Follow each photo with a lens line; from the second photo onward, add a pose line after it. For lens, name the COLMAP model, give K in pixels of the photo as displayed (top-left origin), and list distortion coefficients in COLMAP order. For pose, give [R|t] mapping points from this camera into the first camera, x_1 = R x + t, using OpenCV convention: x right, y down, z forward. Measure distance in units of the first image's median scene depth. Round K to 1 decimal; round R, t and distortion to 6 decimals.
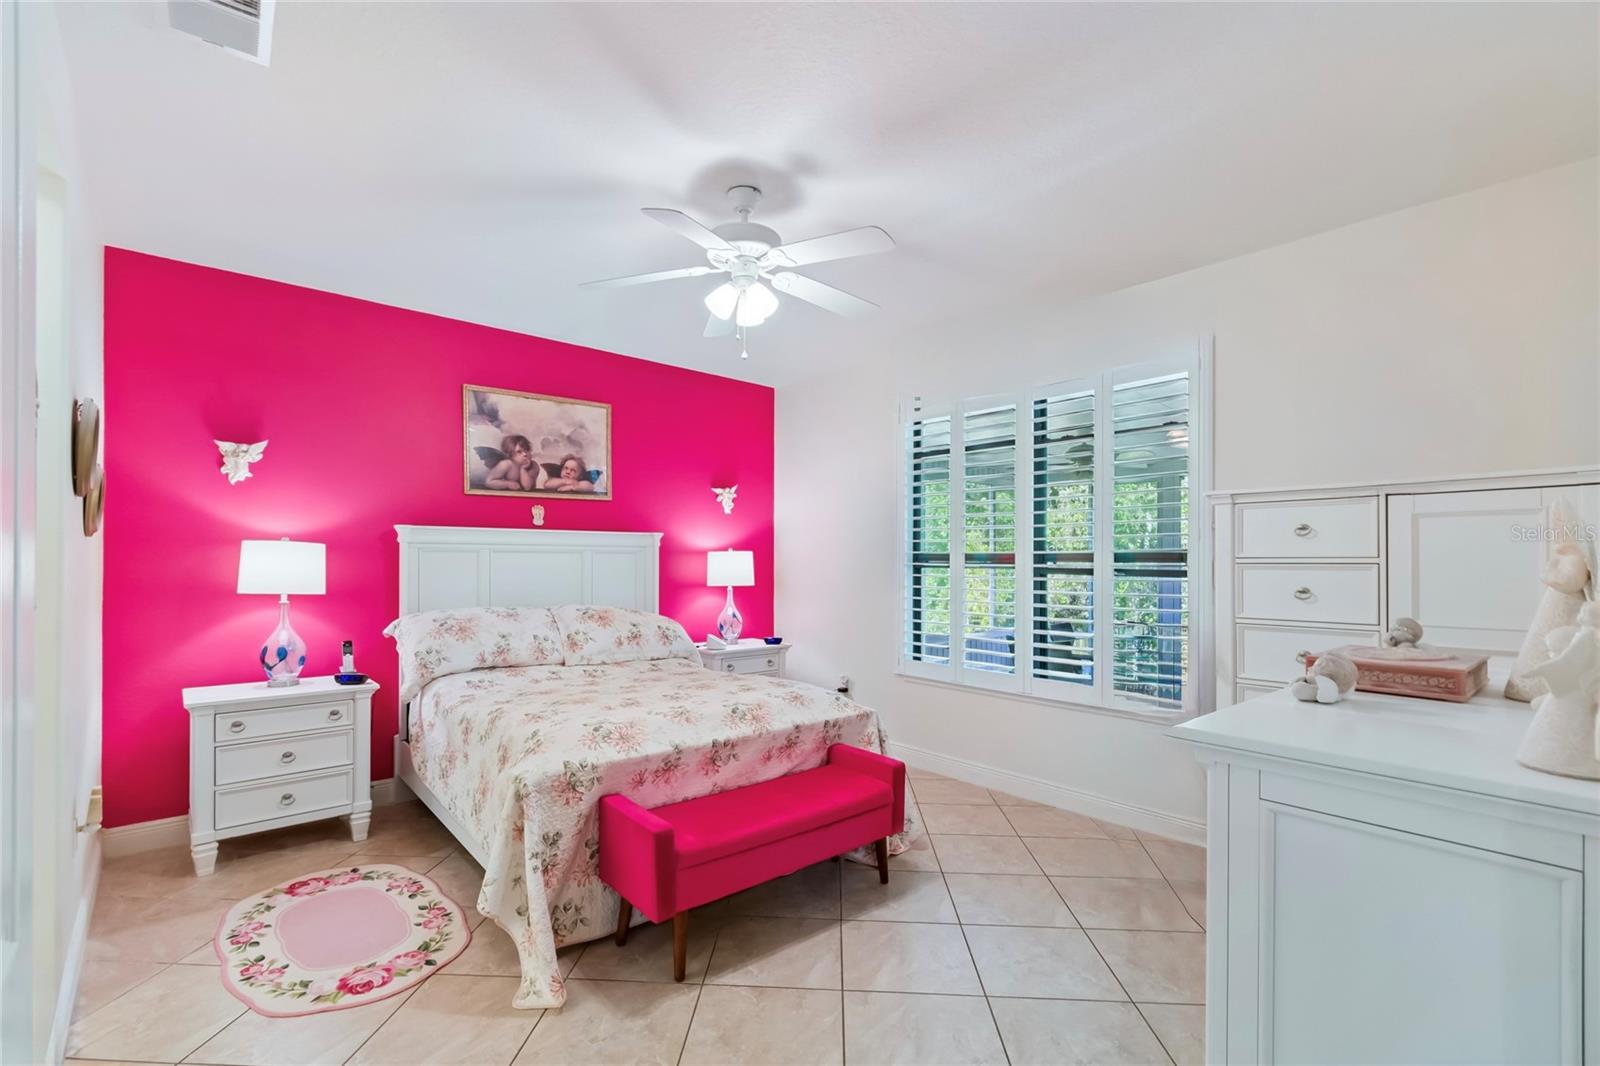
lens RADIAL K [[732.7, 0, 788.4], [0, 732.7, 549.8], [0, 0, 1]] dist [-0.002764, -0.000004]
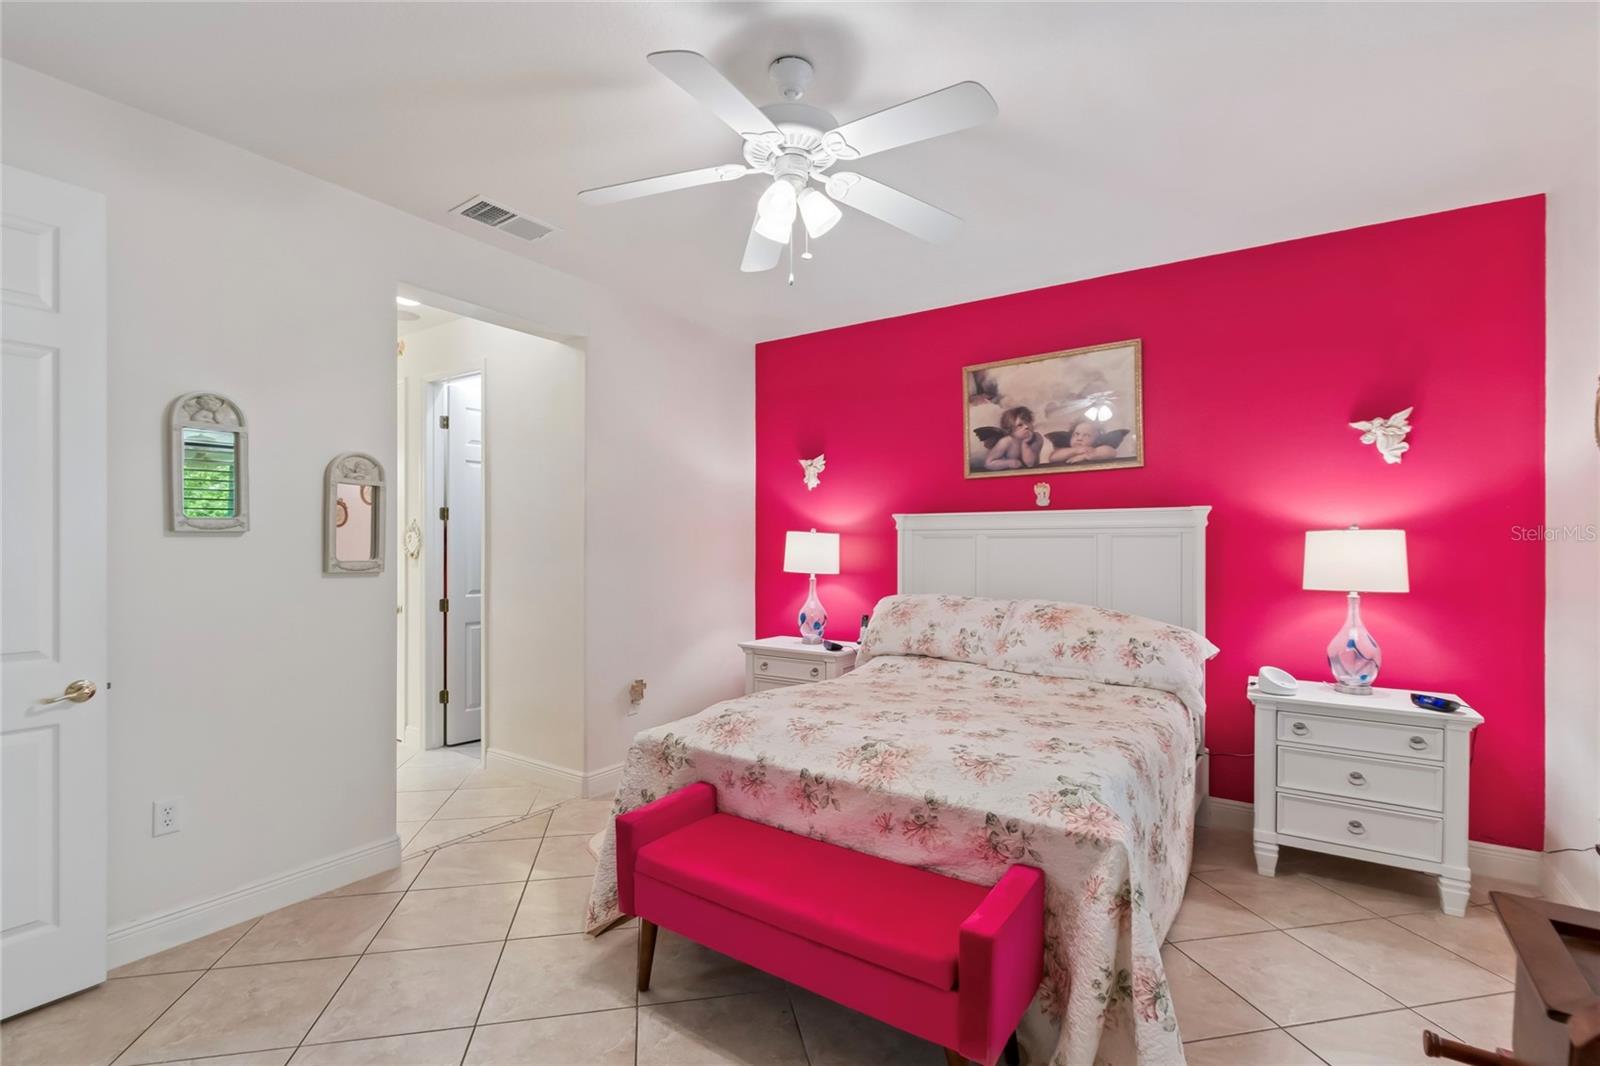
lens RADIAL K [[732.7, 0, 790.2], [0, 732.7, 535.8], [0, 0, 1]] dist [-0.002764, -0.000004]
pose [[0.234739, -0.020195, -0.971849, 0.435323], [0.009794, 0.999783, -0.018410, 0.014892], [0.972009, -0.005196, 0.234886, 0.522272]]
